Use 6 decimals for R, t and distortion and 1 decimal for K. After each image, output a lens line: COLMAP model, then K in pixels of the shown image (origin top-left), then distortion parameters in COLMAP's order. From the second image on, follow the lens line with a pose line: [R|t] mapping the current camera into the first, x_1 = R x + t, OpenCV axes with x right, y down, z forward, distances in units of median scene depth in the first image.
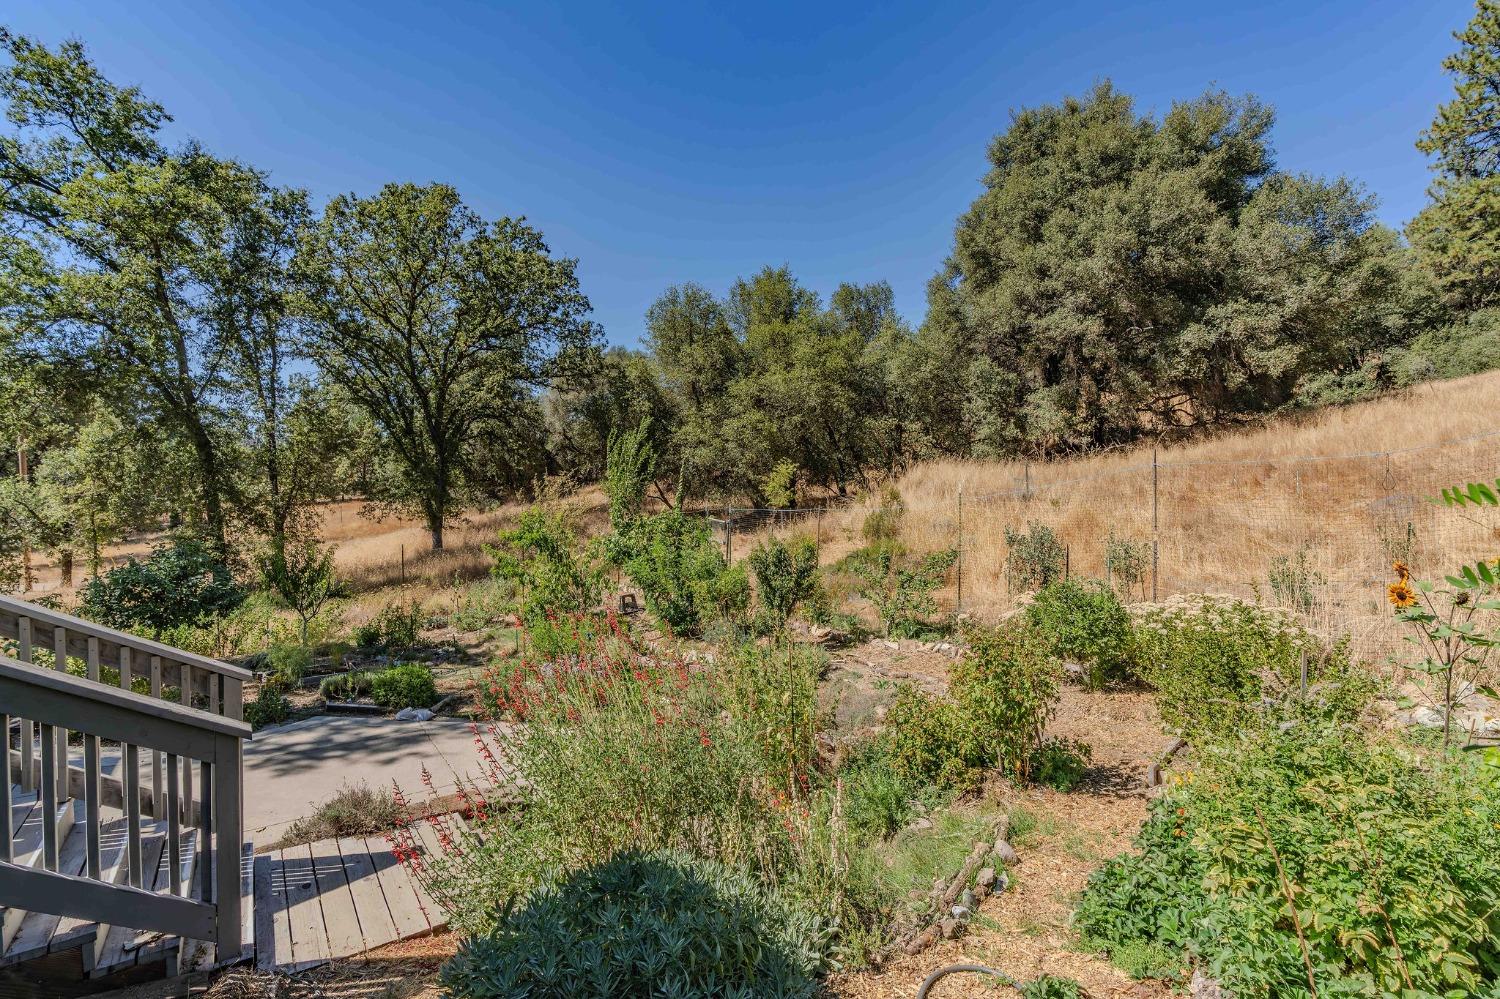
lens RADIAL K [[681.0, 0, 744.4], [0, 681.0, 497.7], [0, 0, 1]] dist [-0.004496, 0.000201]
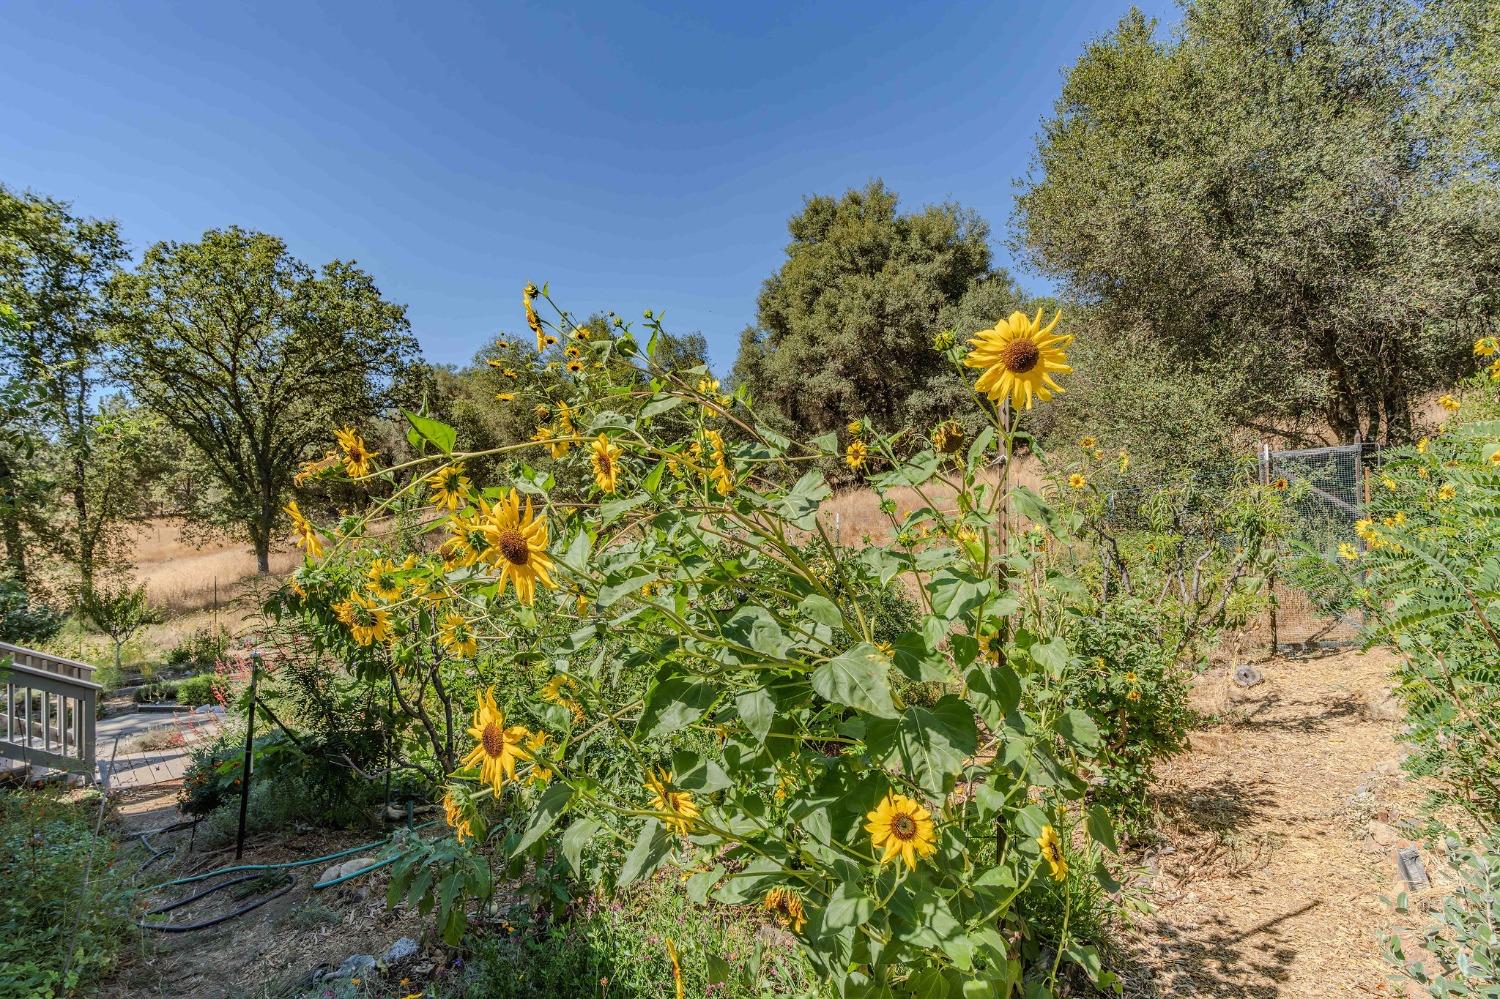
lens RADIAL K [[671.7, 0, 740.4], [0, 671.7, 499.1], [0, 0, 1]] dist [-0.004588, 0.001467]
pose [[0.984083, 0.005195, 0.177633, 0.097486], [-0.002527, 0.999881, -0.015242, -0.026382], [-0.177691, 0.014551, 0.983979, -0.158725]]
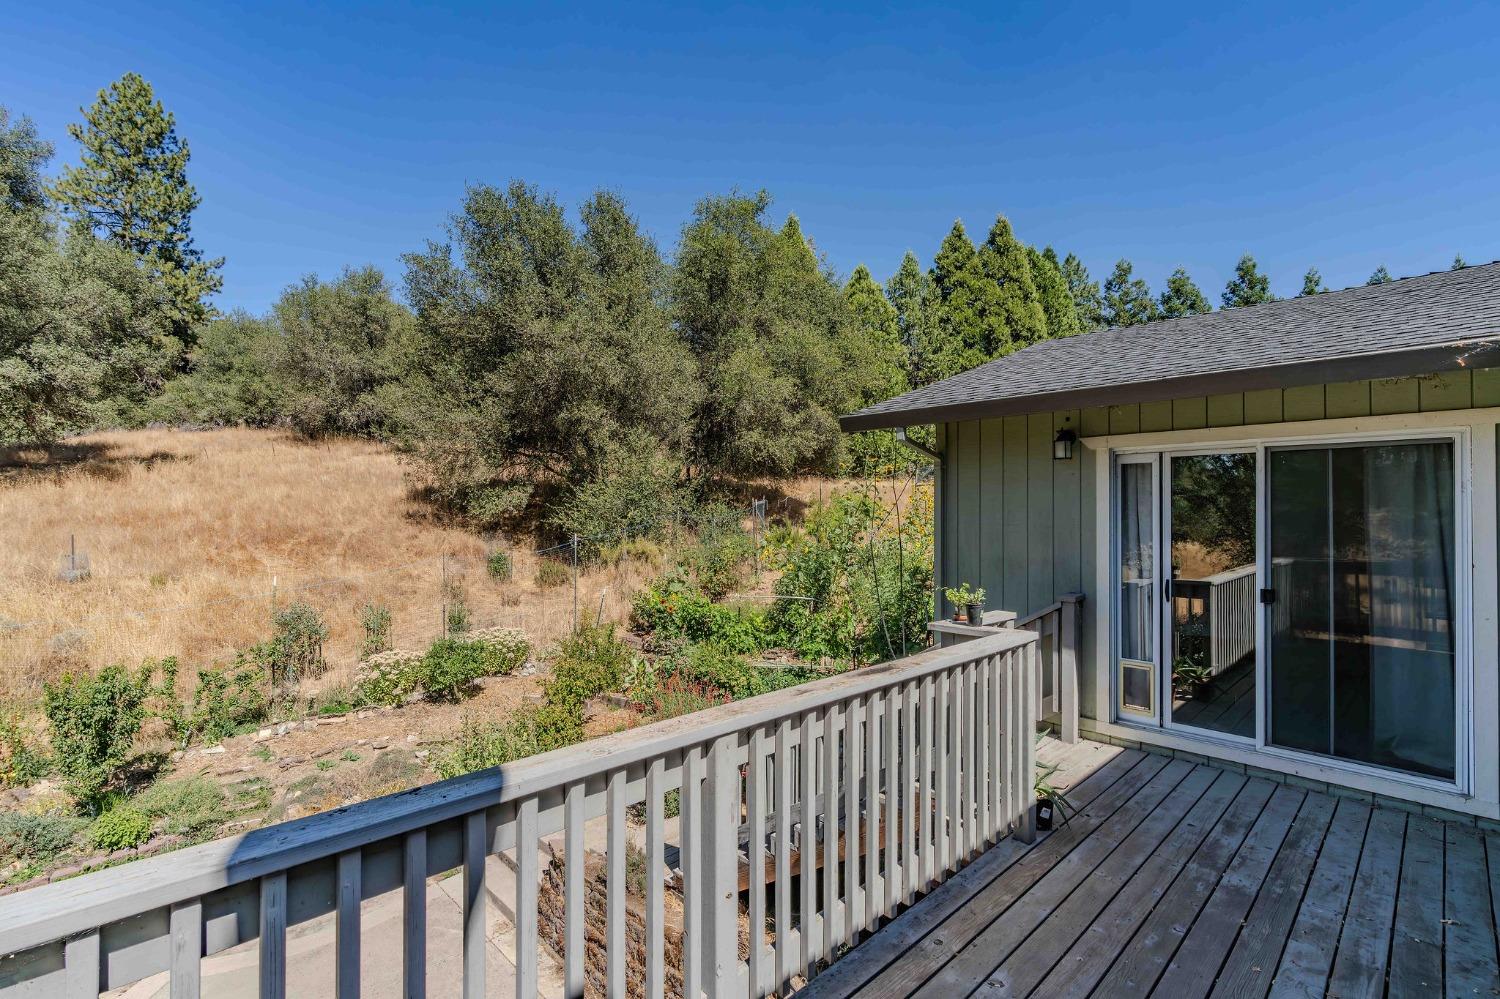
lens RADIAL K [[677.0, 0, 736.5], [0, 677.0, 503.5], [0, 0, 1]] dist [-0.007284, 0.000862]
pose [[-0.121677, 0.007184, 0.992544, -0.299108], [0.009864, 0.999933, -0.006029, -0.043635], [-0.992521, 0.009057, -0.121740, 0.144459]]
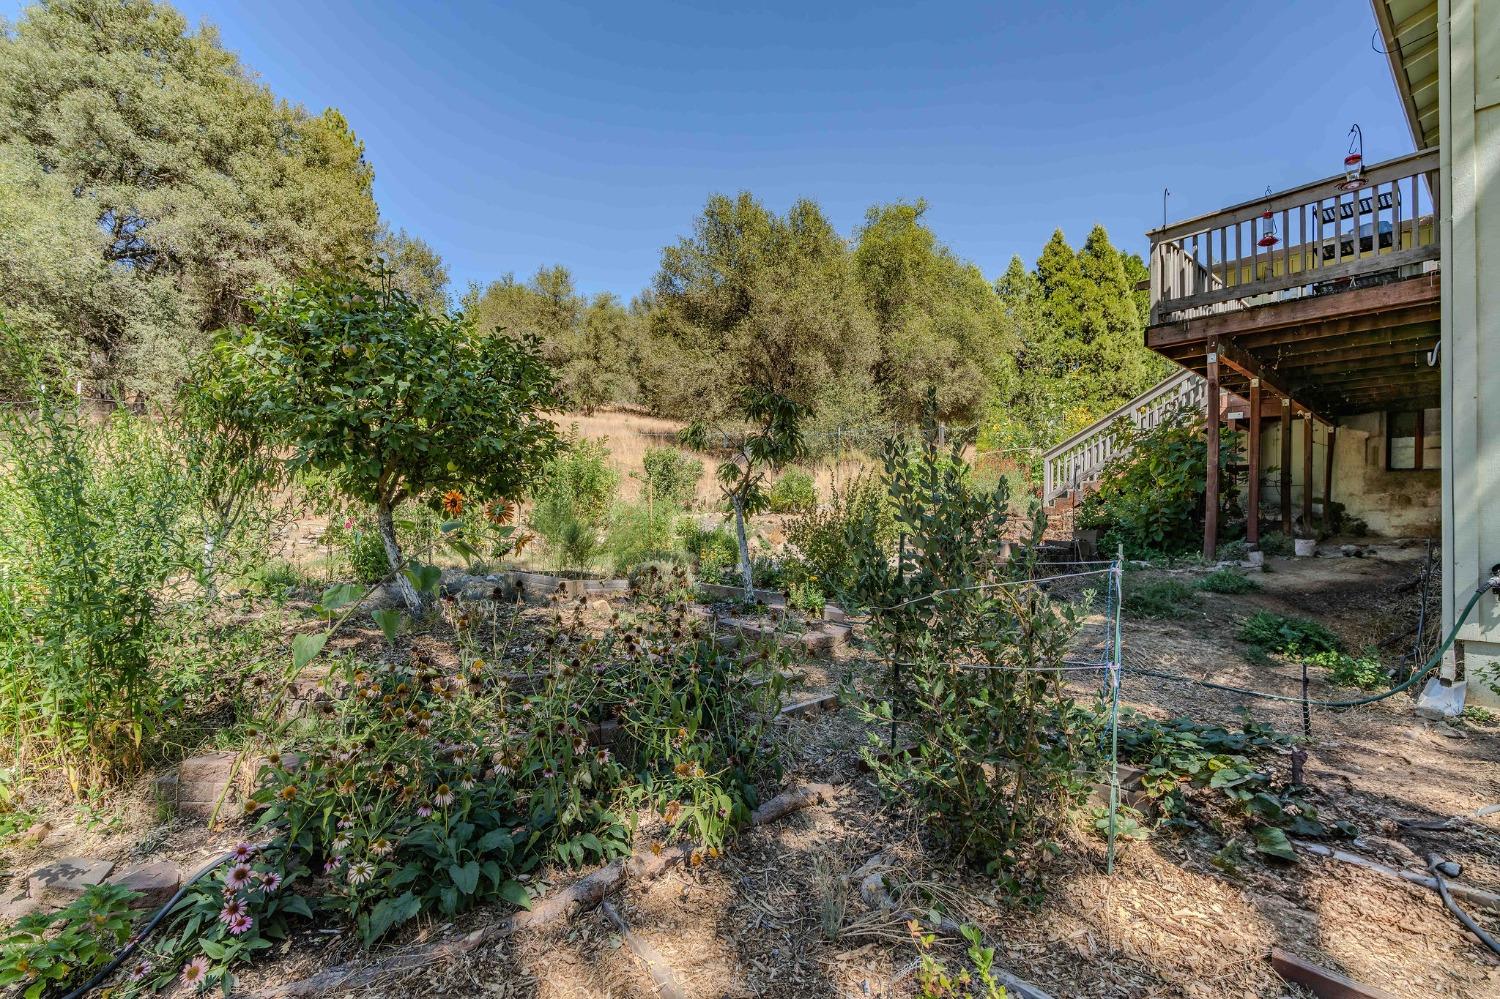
lens RADIAL K [[669.0, 0, 742.3], [0, 669.0, 502.1], [0, 0, 1]] dist [-0.011561, 0.000869]
pose [[-0.054115, 0.026895, 0.998172, -0.501863], [-0.019866, 0.999410, -0.028005, 0.081230], [-0.998337, -0.021345, -0.053549, 0.346486]]
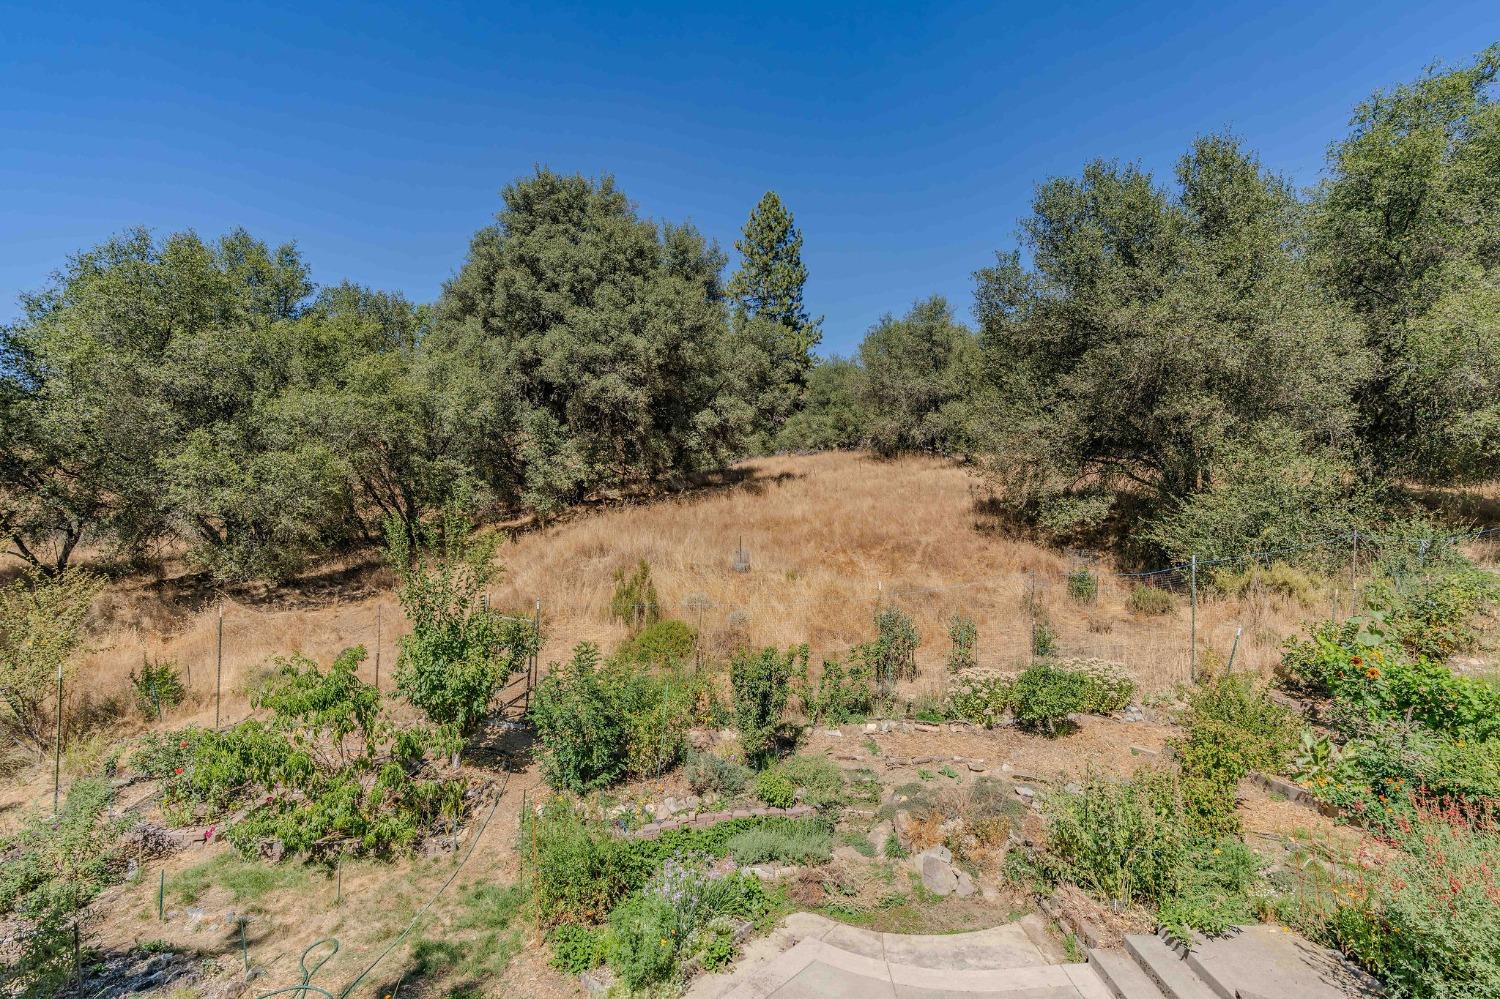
lens RADIAL K [[669.0, 0, 742.3], [0, 669.0, 502.1], [0, 0, 1]] dist [-0.011561, 0.000869]
pose [[0.597411, 0.026738, 0.801489, -0.265495], [-0.009237, 0.999607, -0.026462, -0.043886], [-0.801882, 0.008405, 0.597424, 0.181125]]
